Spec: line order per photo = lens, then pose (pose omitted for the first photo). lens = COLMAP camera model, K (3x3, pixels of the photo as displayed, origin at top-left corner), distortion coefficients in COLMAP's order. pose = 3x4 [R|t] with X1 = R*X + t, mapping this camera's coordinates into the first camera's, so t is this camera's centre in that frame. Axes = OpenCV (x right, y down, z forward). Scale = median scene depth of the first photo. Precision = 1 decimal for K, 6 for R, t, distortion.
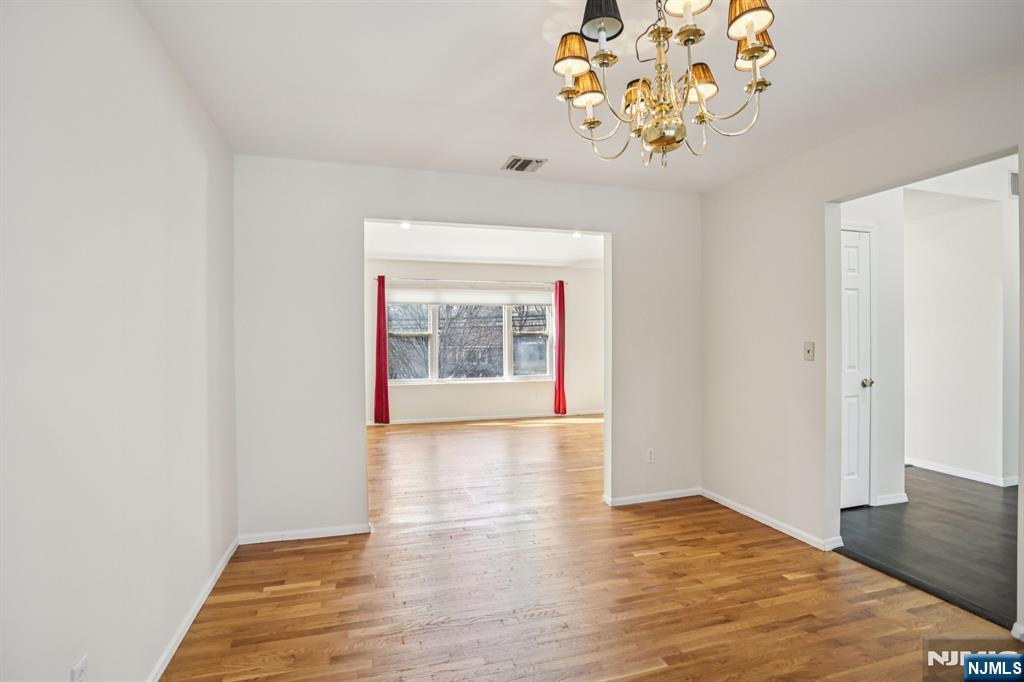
lens RADIAL K [[490.5, 0, 507.5], [0, 490.5, 336.6], [0, 0, 1]] dist [-0.048356, 0.011013]
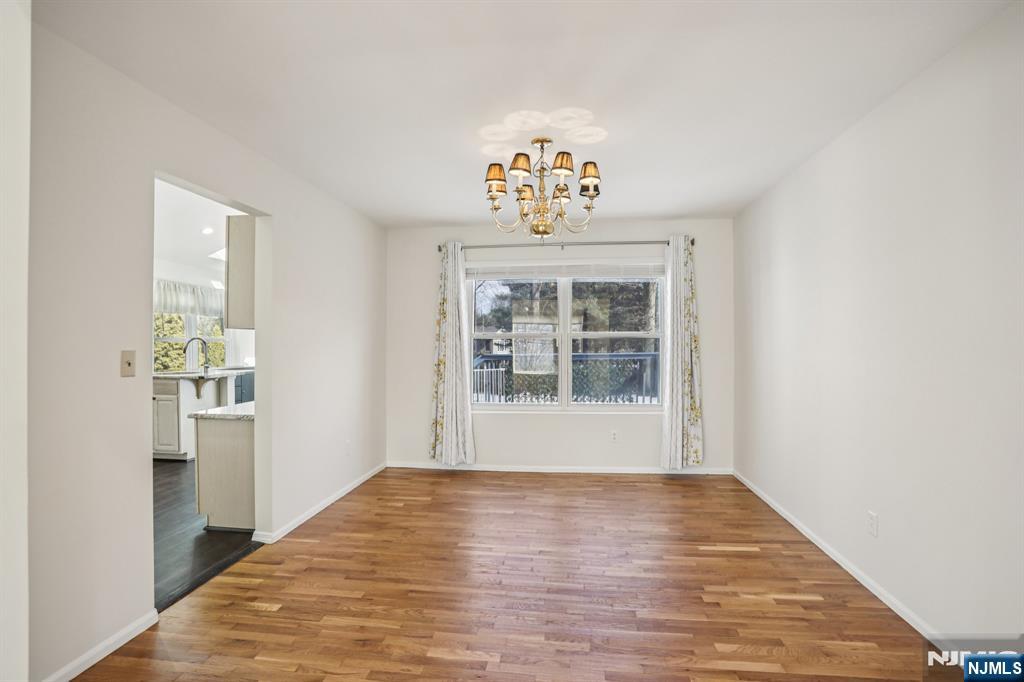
lens RADIAL K [[490.5, 0, 518.5], [0, 490.5, 343.3], [0, 0, 1]] dist [-0.048356, 0.011013]
pose [[-0.917315, 0.002154, 0.398156, -0.206621], [0.001787, 0.999998, -0.001292, 0.007079], [-0.398157, -0.000473, -0.917317, 1.758976]]
